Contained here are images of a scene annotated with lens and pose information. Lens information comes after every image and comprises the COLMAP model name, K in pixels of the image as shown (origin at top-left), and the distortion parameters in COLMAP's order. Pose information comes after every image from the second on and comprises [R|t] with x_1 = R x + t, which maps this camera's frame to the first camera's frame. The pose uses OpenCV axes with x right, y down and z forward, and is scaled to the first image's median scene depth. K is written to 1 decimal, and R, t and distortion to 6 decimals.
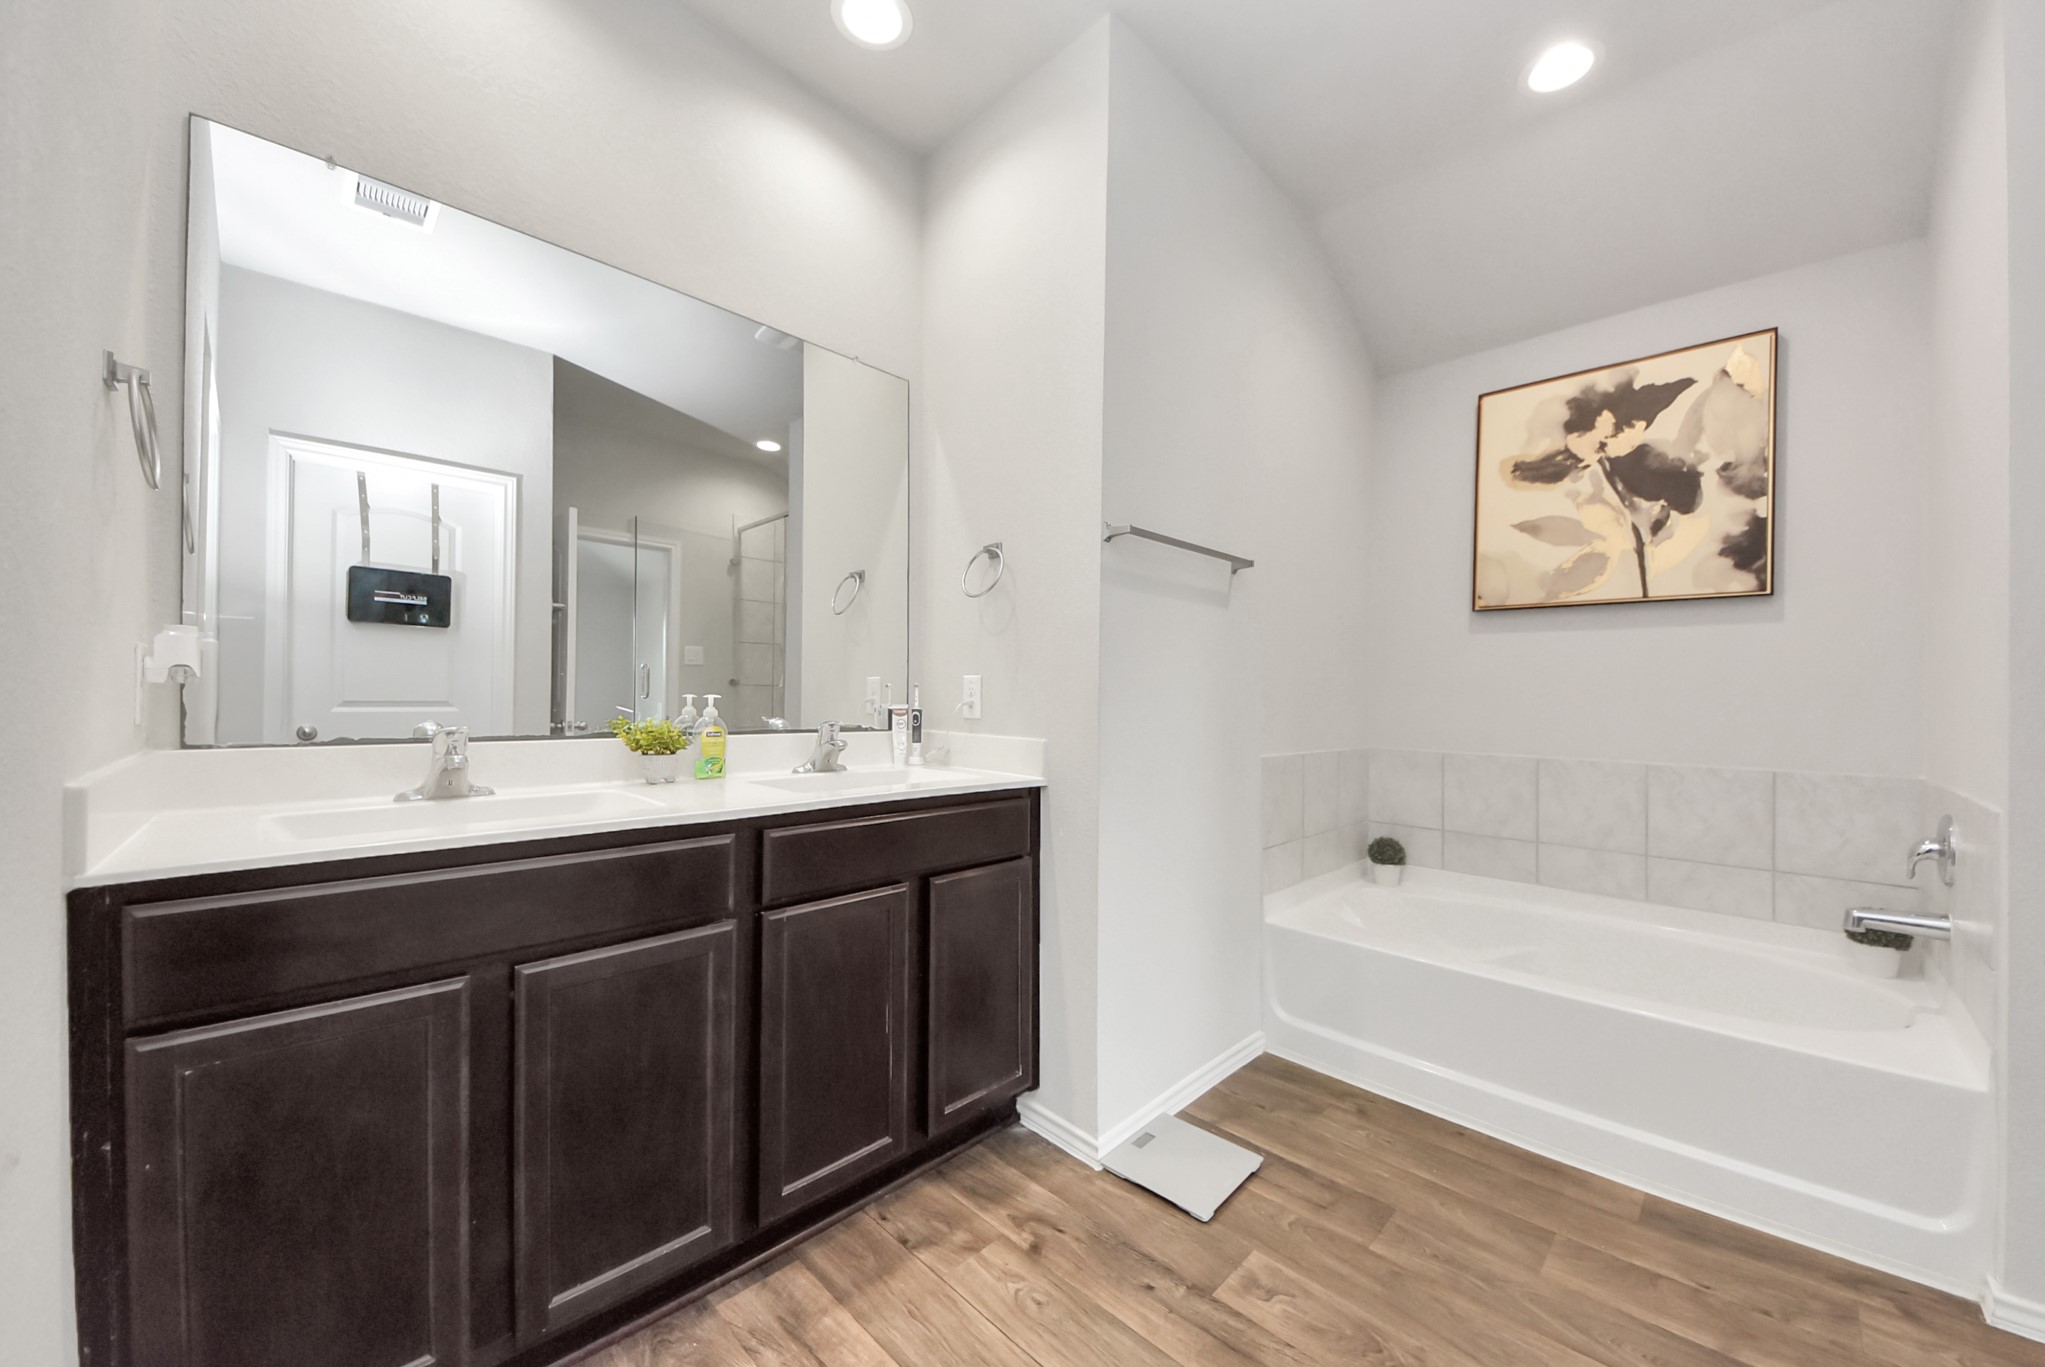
lens RADIAL K [[730.8, 0, 1036.7], [0, 730.8, 692.6], [0, 0, 1]] dist [0.046463, -0.024963]
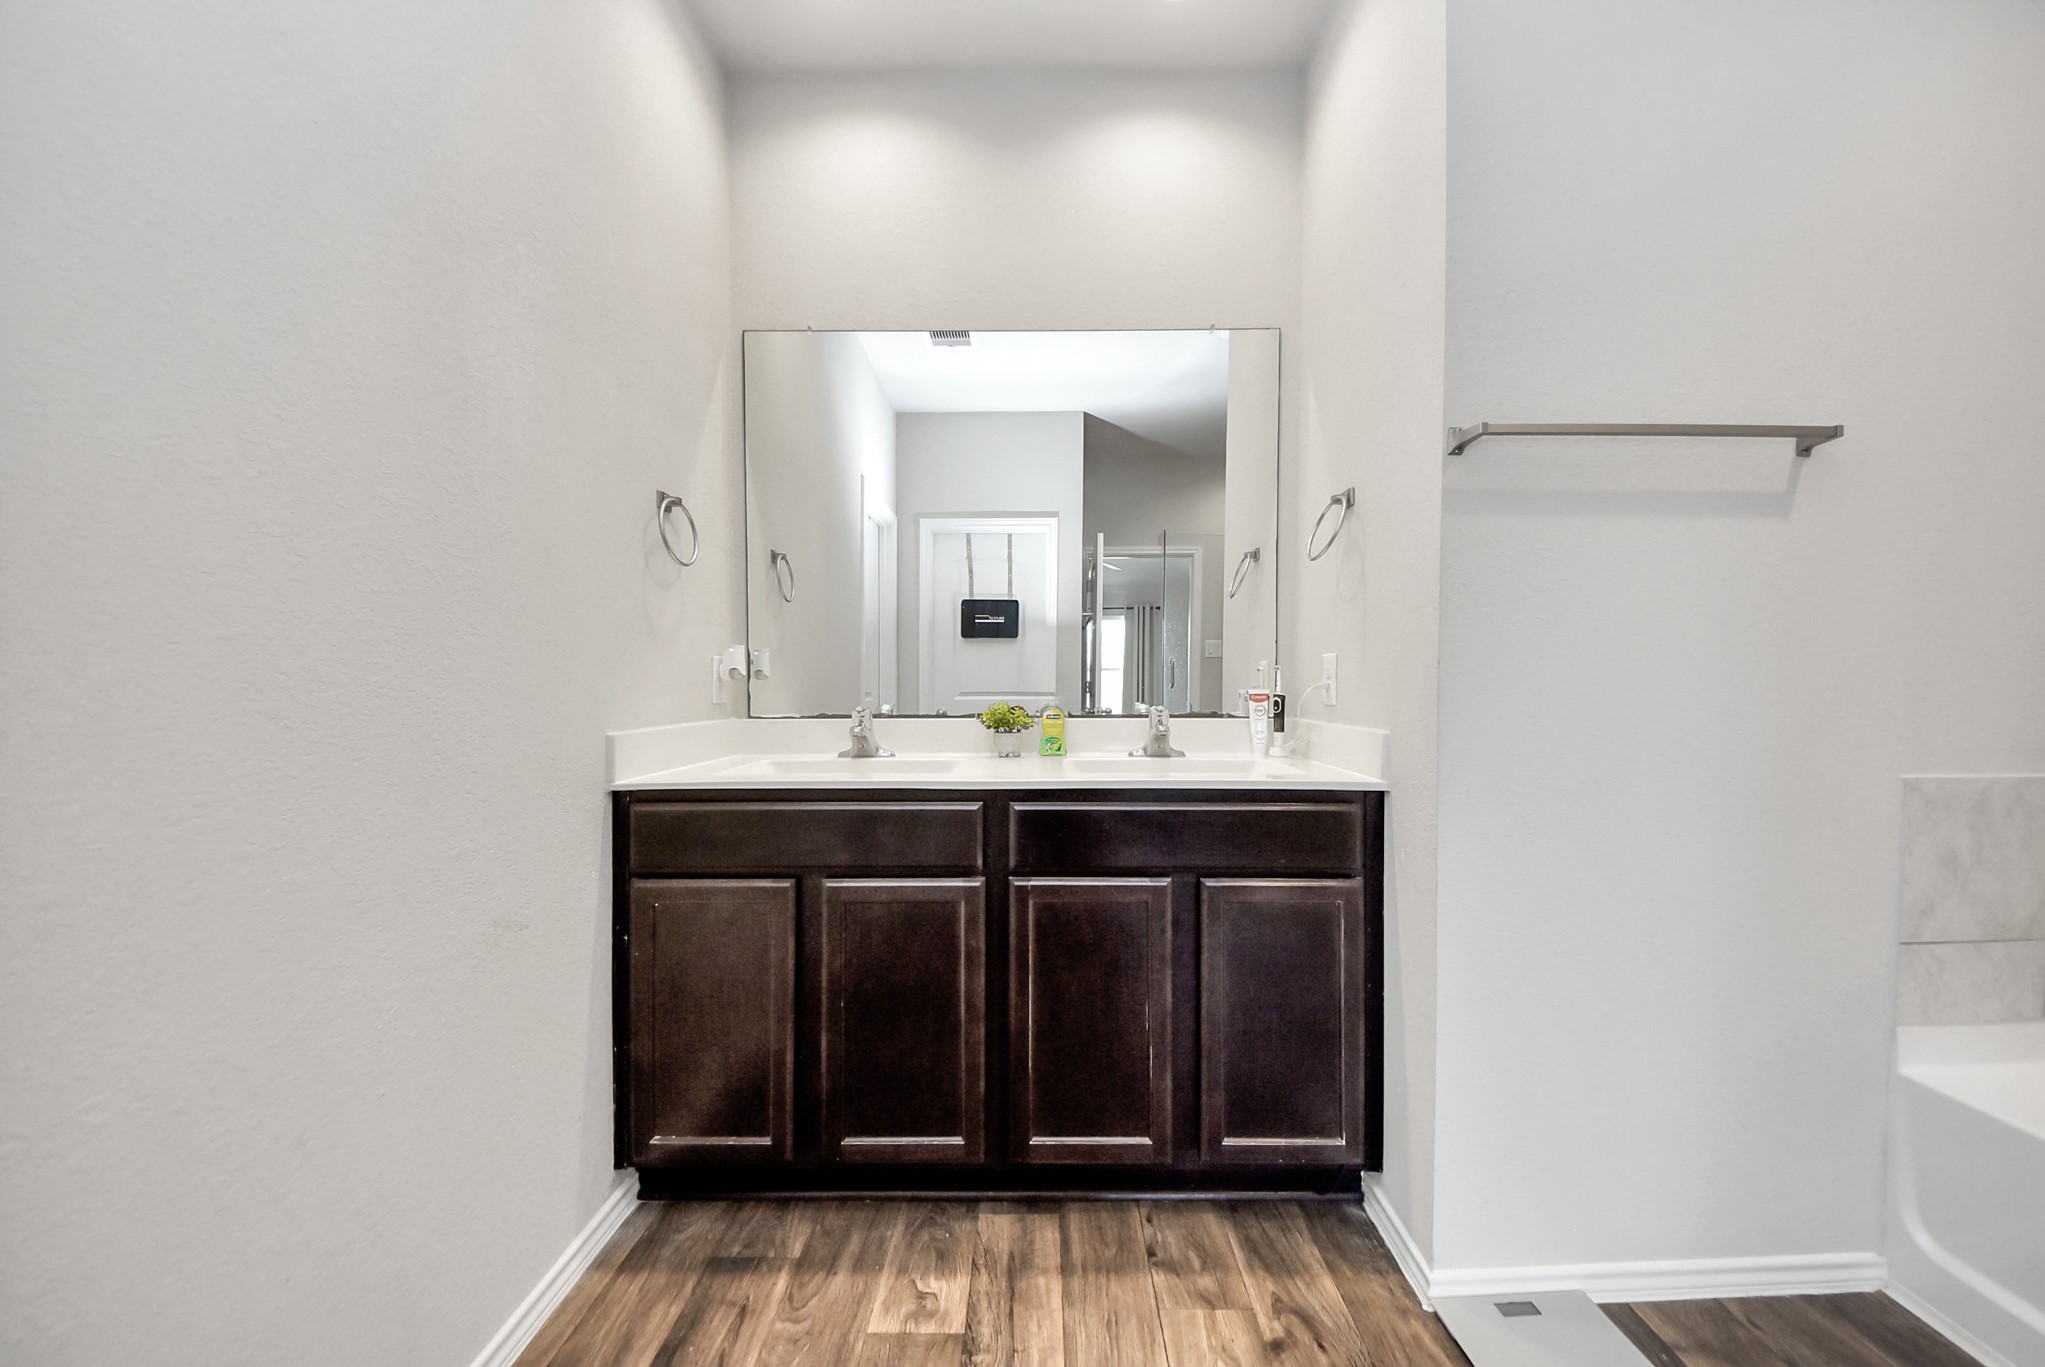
lens RADIAL K [[730.8, 0, 1036.7], [0, 730.8, 692.6], [0, 0, 1]] dist [0.046463, -0.024963]
pose [[0.711301, -0.010005, -0.702817, 0.338704], [0.016542, 0.999860, 0.002508, 0.017936], [0.702693, -0.013409, 0.711367, 0.204466]]
